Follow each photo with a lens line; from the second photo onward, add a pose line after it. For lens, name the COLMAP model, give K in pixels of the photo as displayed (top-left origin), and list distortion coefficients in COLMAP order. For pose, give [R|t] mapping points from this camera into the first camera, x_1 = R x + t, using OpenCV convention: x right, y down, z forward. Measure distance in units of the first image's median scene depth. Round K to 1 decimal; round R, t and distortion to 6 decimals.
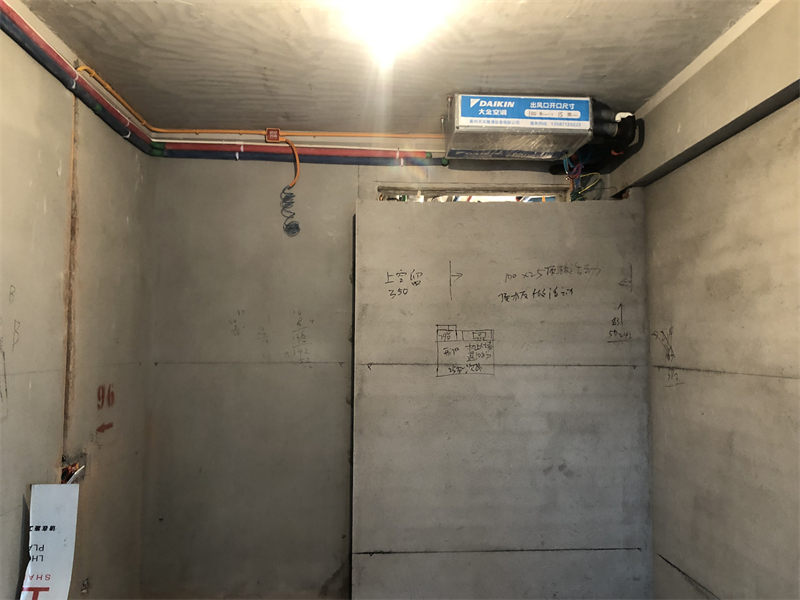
lens RADIAL K [[661.3, 0, 405.2], [0, 661.3, 303.1], [0, 0, 1]] dist [0.030749, -0.035458]
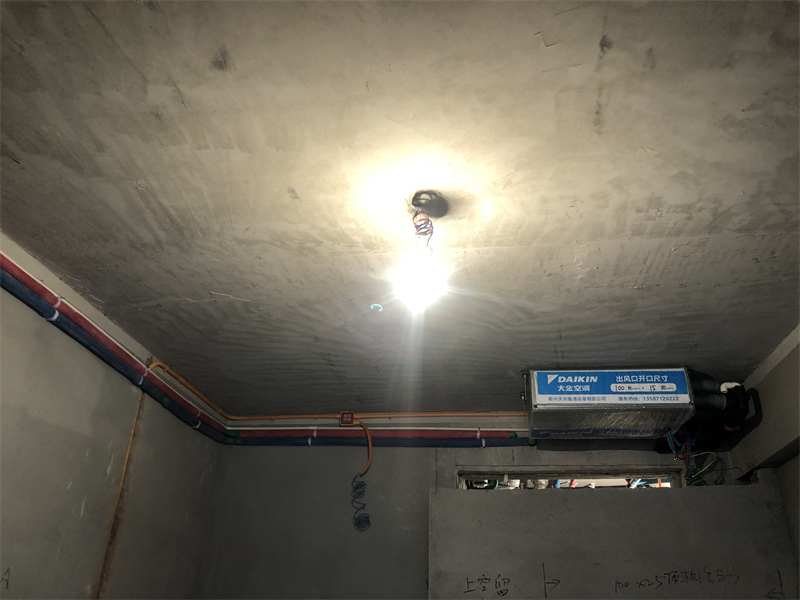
lens RADIAL K [[661.3, 0, 407.4], [0, 661.3, 288.3], [0, 0, 1]] dist [0.030749, -0.035458]
pose [[0.984394, -0.064183, -0.163857, 0.064232], [-0.008812, 0.911972, -0.410158, -0.038329], [0.175758, 0.405200, 0.897174, 0.091667]]
